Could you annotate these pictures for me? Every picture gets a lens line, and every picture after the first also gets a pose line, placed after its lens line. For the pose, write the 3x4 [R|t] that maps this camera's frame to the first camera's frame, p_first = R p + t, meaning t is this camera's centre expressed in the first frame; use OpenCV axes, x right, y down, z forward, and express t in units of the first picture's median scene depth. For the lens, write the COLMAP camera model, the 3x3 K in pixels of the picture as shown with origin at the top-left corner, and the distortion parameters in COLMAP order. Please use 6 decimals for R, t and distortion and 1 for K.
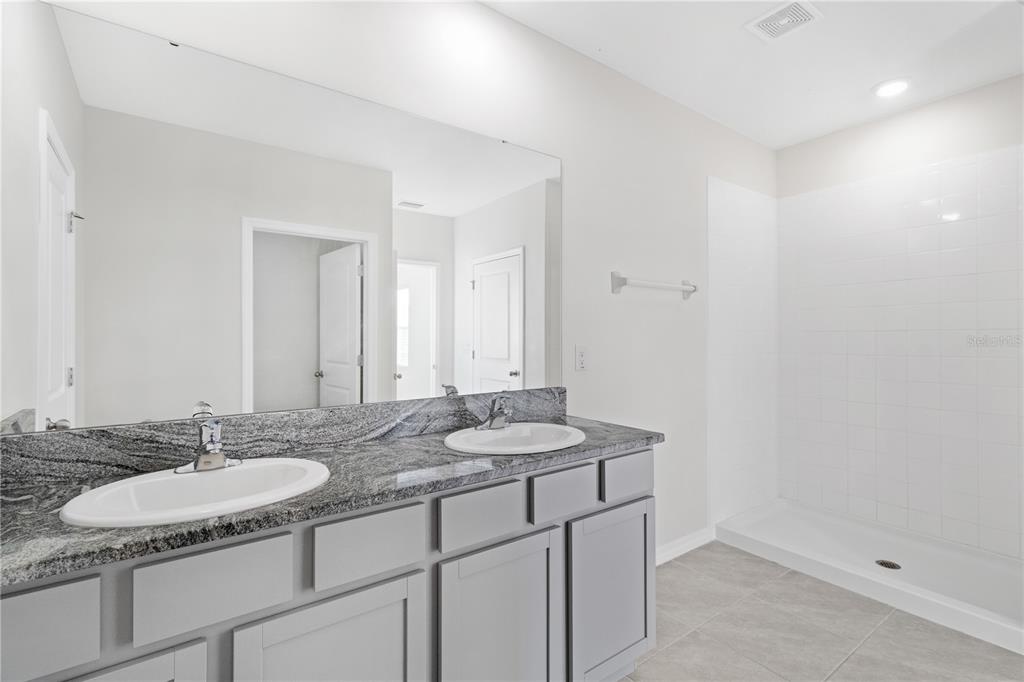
lens RADIAL K [[478.7, 0, 515.4], [0, 478.7, 339.7], [0, 0, 1]] dist [-0.000616, -0.000364]
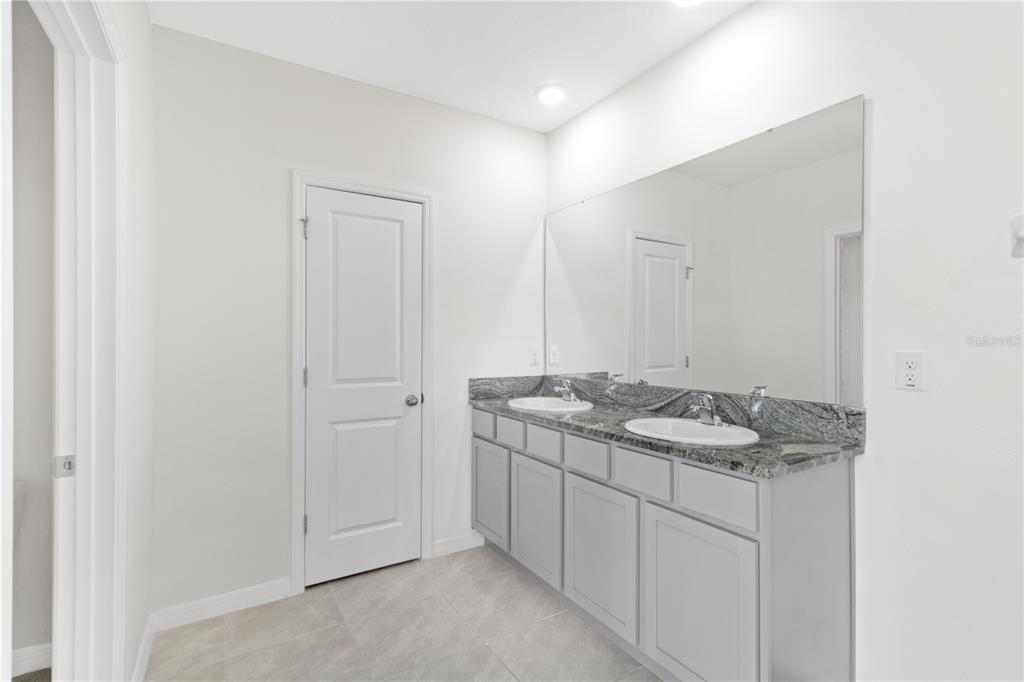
lens RADIAL K [[478.7, 0, 509.7], [0, 478.7, 340.4], [0, 0, 1]] dist [-0.000616, -0.000364]
pose [[-0.111366, 0.005968, -0.993761, 0.892633], [0.005507, 0.999970, 0.005388, -0.011416], [0.993764, -0.004872, -0.111396, 0.552814]]
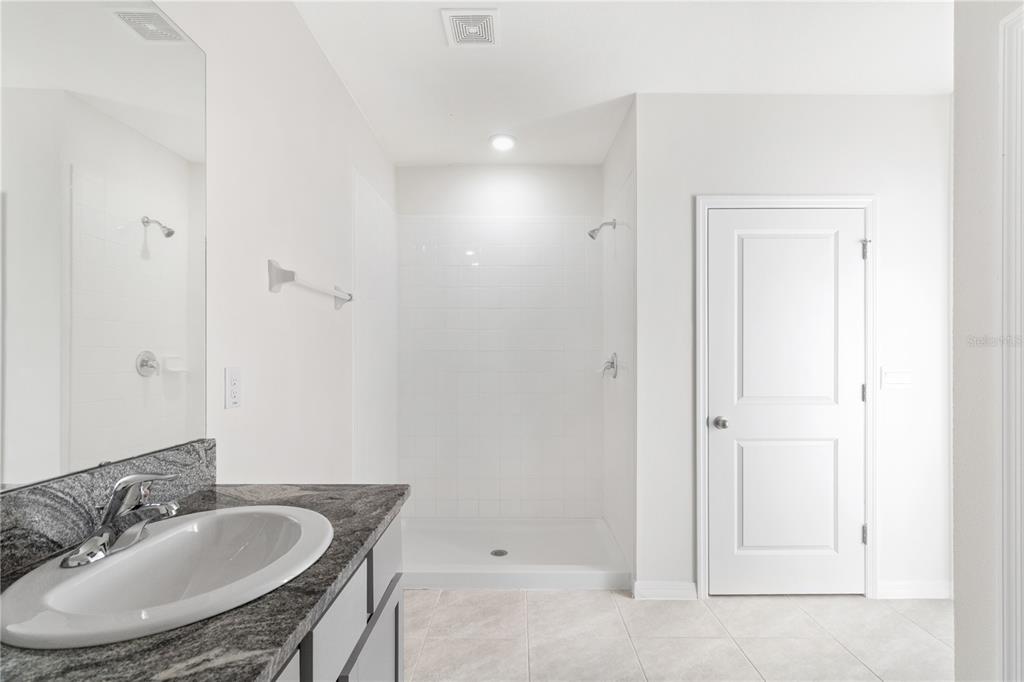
lens RADIAL K [[478.7, 0, 528.8], [0, 478.7, 359.8], [0, 0, 1]] dist [-0.000616, -0.000364]
pose [[0.586690, -0.001004, 0.809811, -0.150691], [-0.000340, 0.999999, 0.001486, -0.000146], [-0.809812, -0.001148, 0.586689, 0.332061]]
